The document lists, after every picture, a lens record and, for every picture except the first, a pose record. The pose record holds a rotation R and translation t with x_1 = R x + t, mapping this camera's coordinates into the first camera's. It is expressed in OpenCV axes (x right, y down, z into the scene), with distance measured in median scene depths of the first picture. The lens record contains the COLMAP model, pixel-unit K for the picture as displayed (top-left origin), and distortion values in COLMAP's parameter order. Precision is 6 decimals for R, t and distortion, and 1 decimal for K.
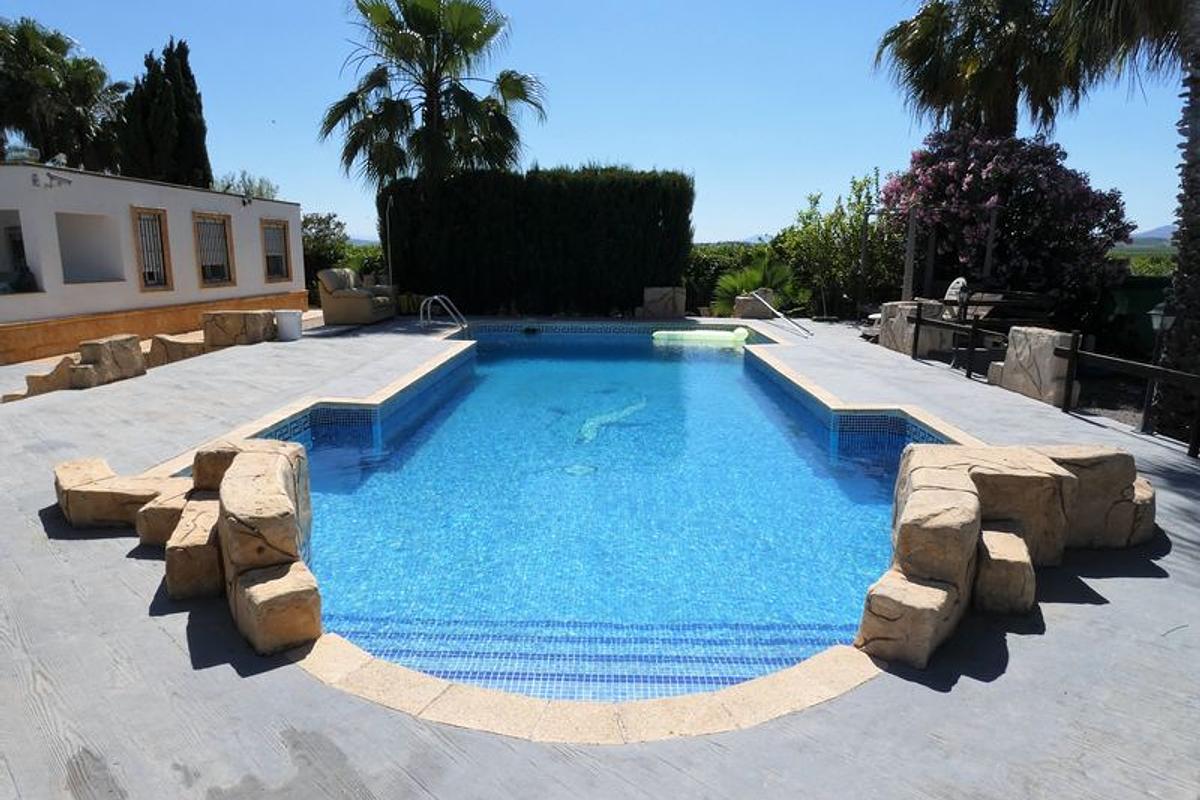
lens RADIAL K [[741.6, 0, 591.9], [0, 741.6, 396.9], [0, 0, 1]] dist [-0.006263, 0.002099]
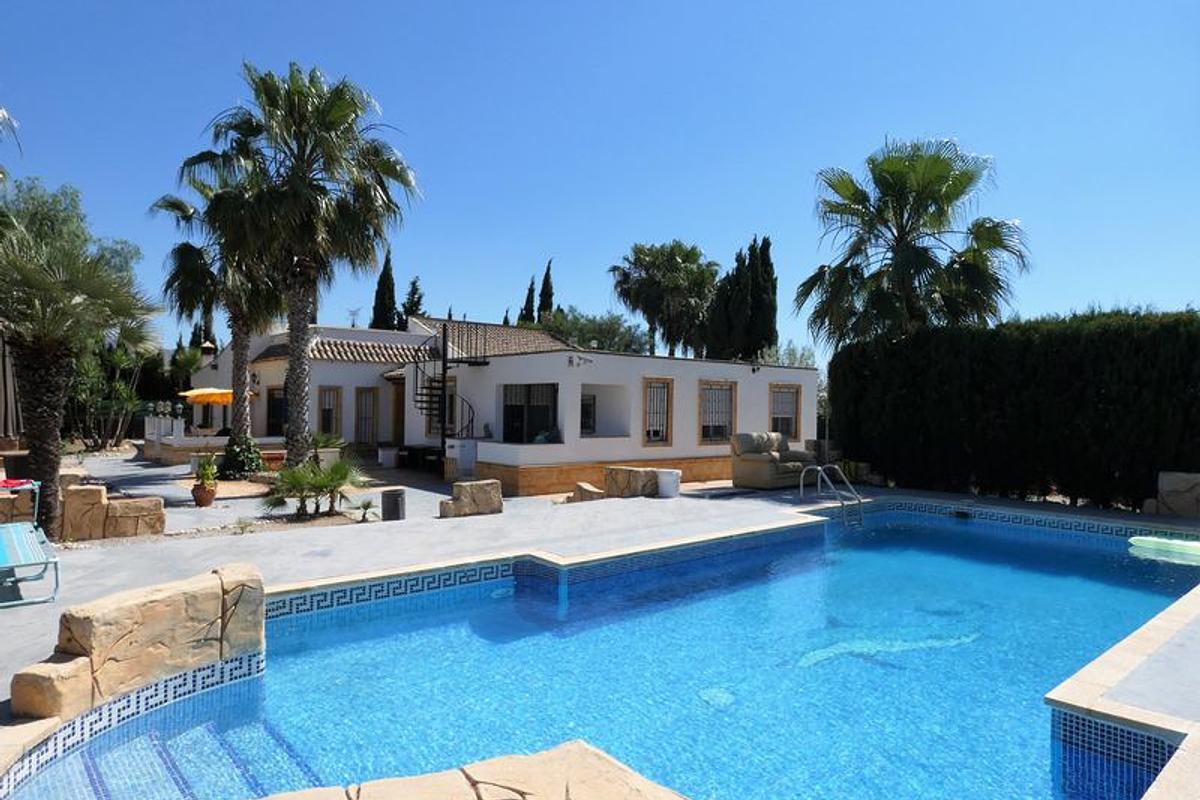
lens RADIAL K [[741.6, 0, 591.9], [0, 741.6, 396.9], [0, 0, 1]] dist [-0.006263, 0.002099]
pose [[0.665541, -0.006110, -0.746337, 0.228824], [-0.150801, 0.978242, -0.142484, -0.034890], [0.730968, 0.207377, 0.650138, 0.133424]]
